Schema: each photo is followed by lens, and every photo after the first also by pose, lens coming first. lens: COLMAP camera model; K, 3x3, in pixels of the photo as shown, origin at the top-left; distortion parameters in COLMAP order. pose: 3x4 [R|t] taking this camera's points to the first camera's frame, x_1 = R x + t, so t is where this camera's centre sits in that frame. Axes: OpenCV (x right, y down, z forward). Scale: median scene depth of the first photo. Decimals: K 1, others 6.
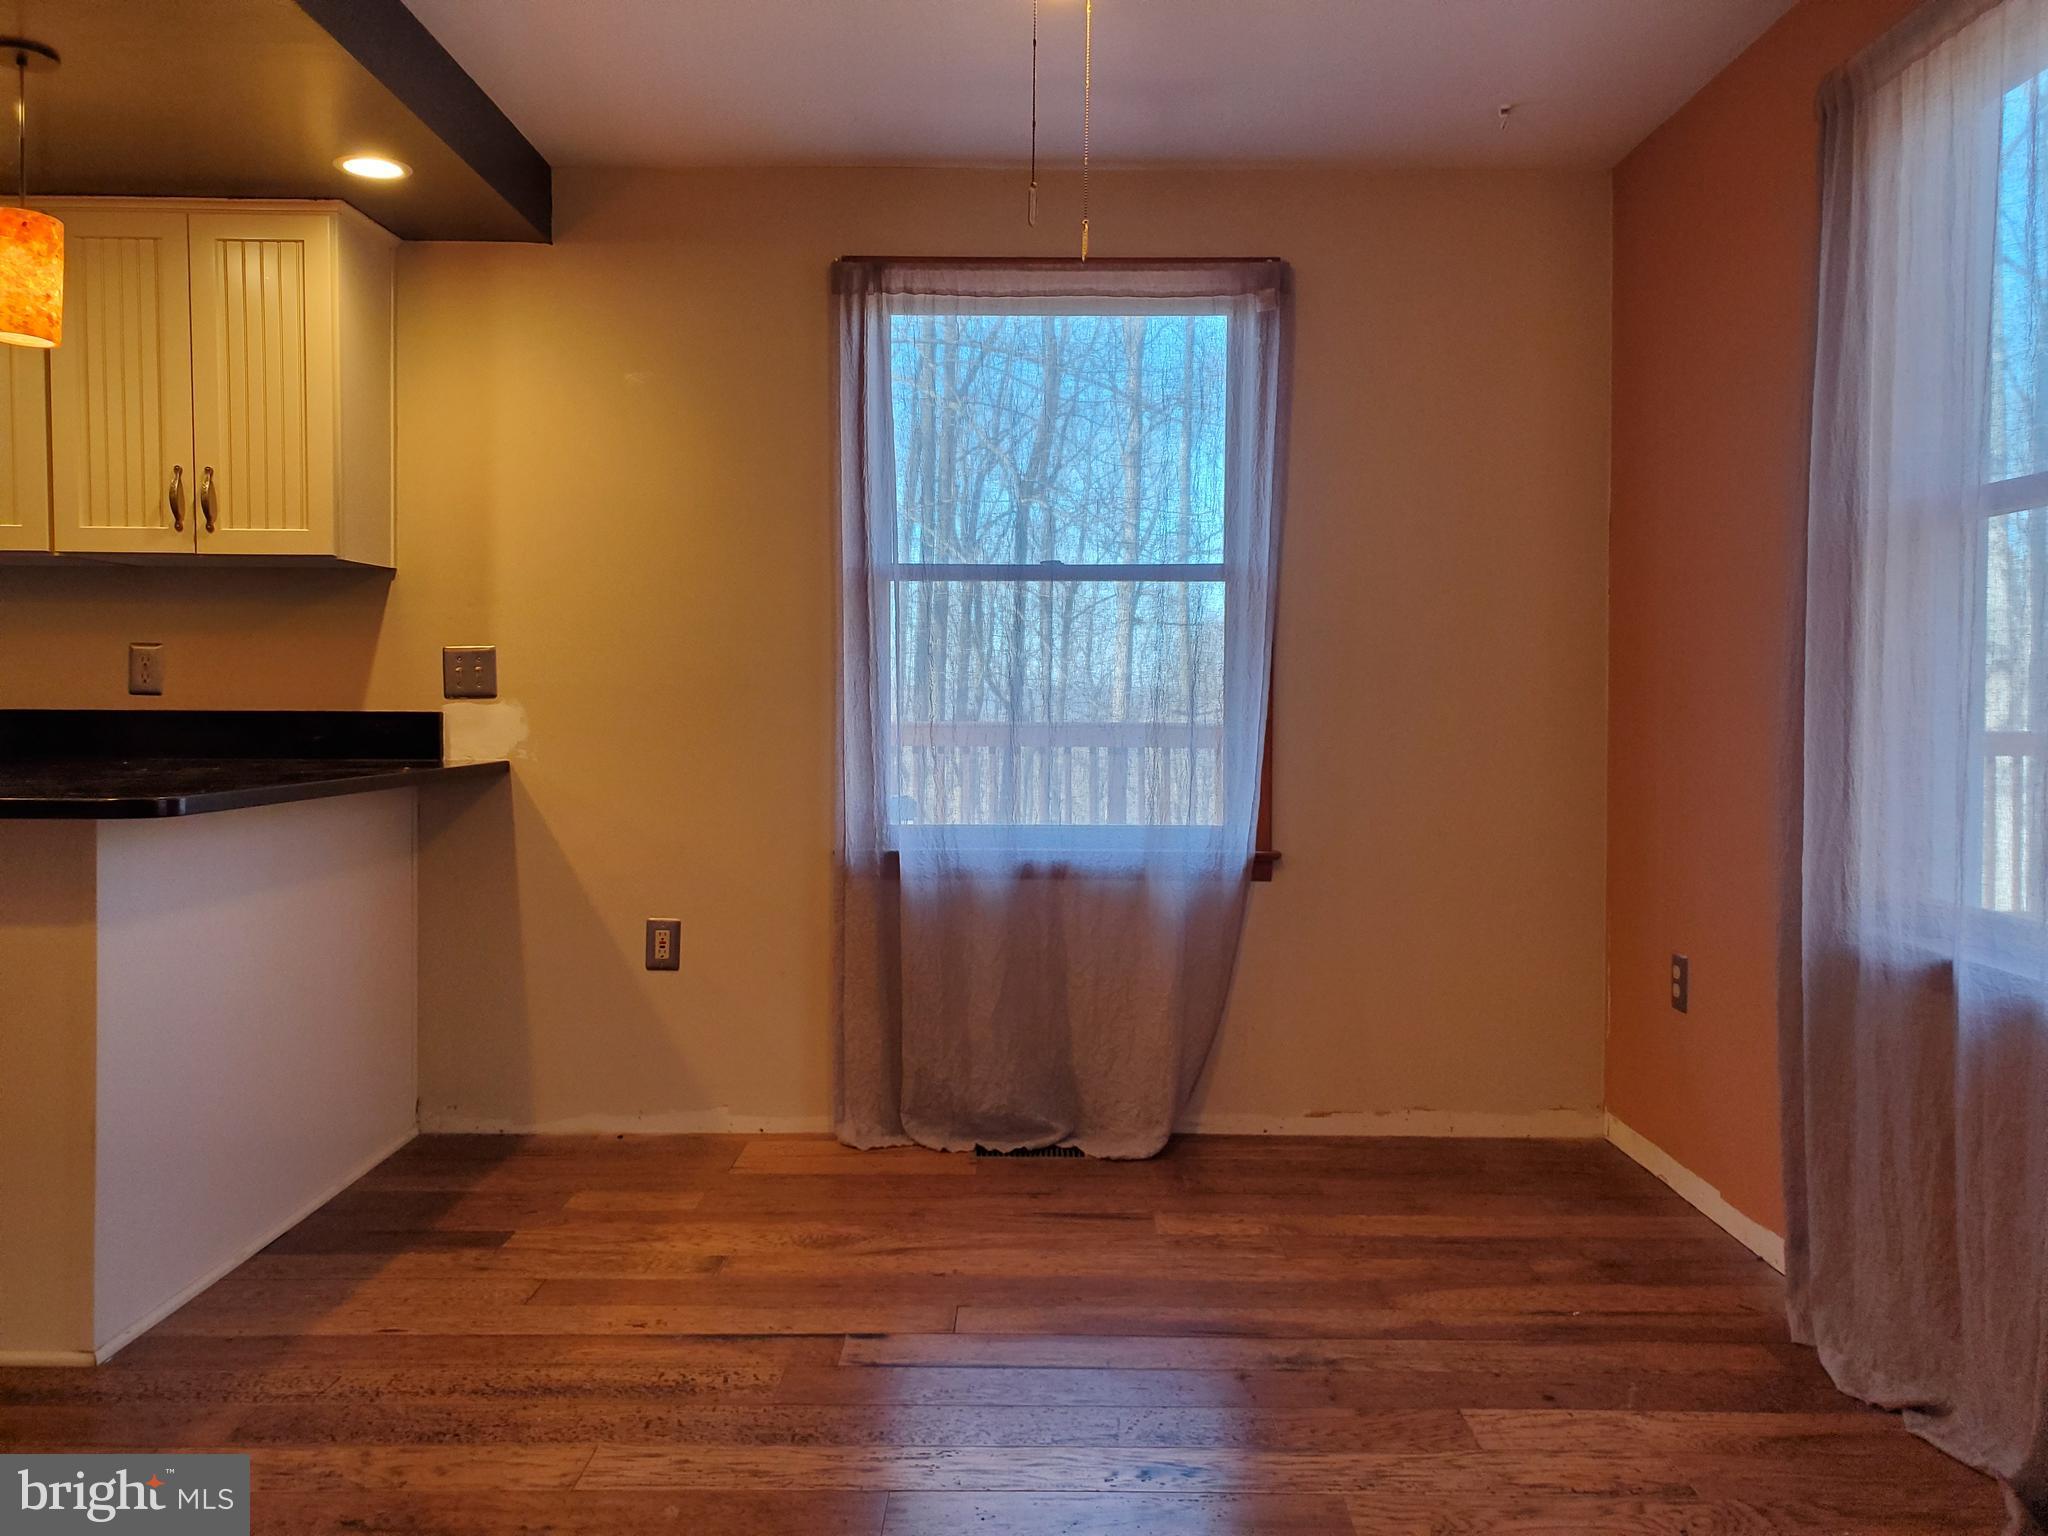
lens RADIAL K [[1617.2, 0, 1024.7], [0, 1617.2, 766.8], [0, 0, 1]] dist [0.053824, -0.059583]
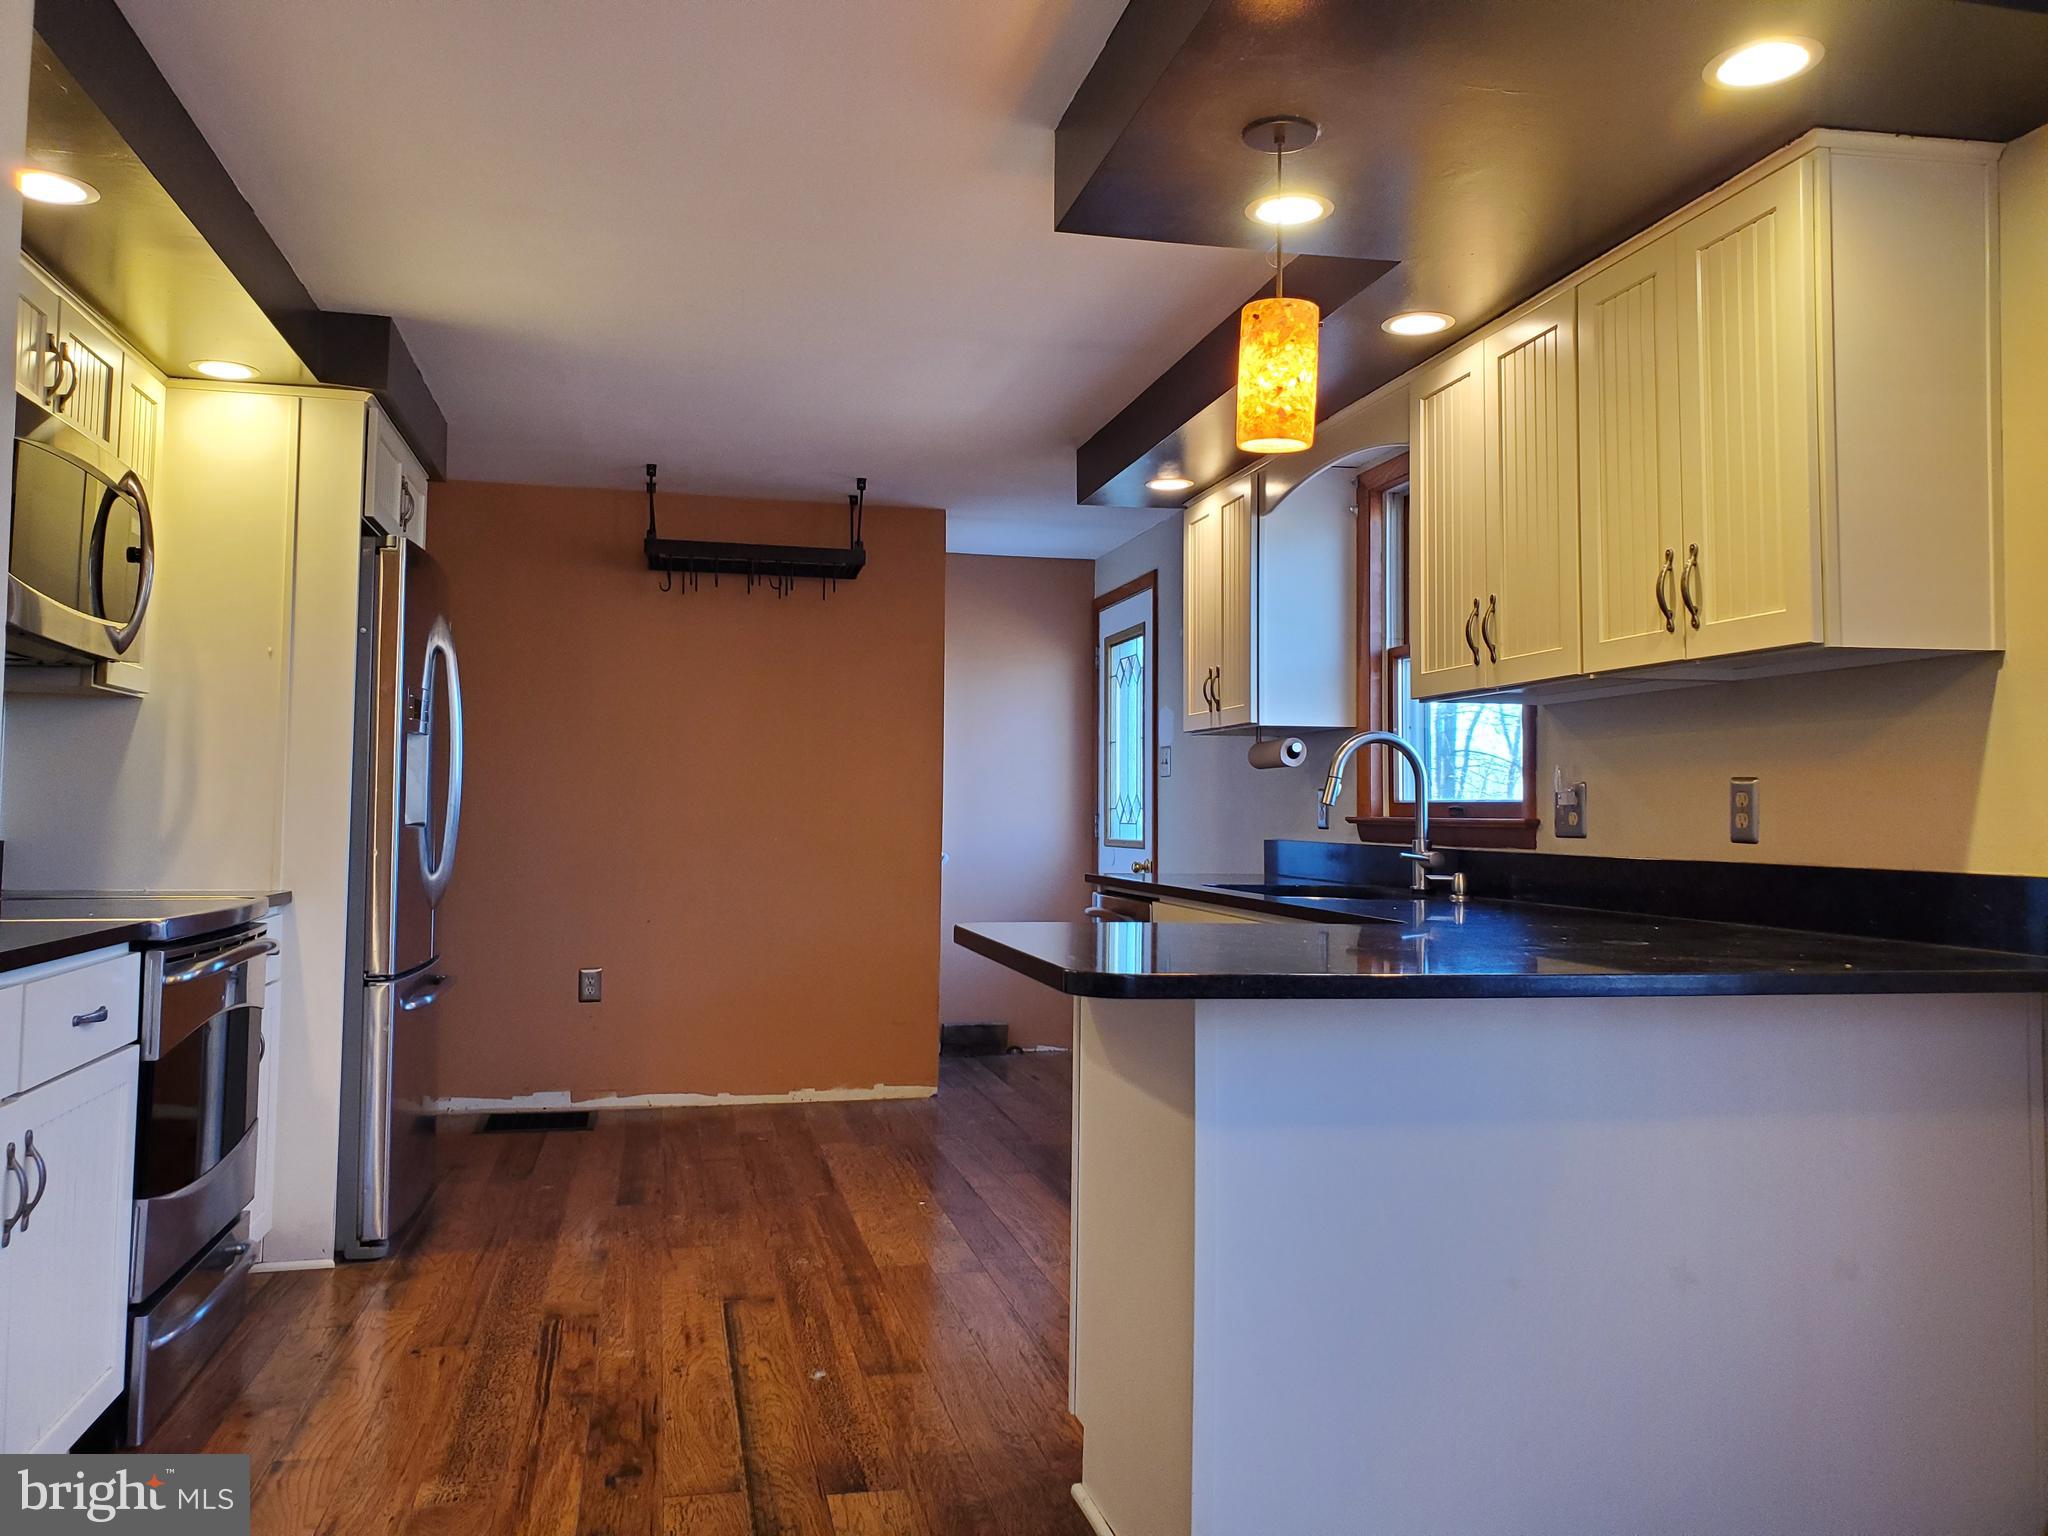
lens RADIAL K [[1617.2, 0, 1029.7], [0, 1617.2, 747.5], [0, 0, 1]] dist [0.053824, -0.059583]
pose [[0.232655, -0.043059, -0.971606, 0.159927], [-0.047357, 0.997333, -0.055539, -0.032902], [0.971406, 0.058934, 0.229996, 0.530193]]
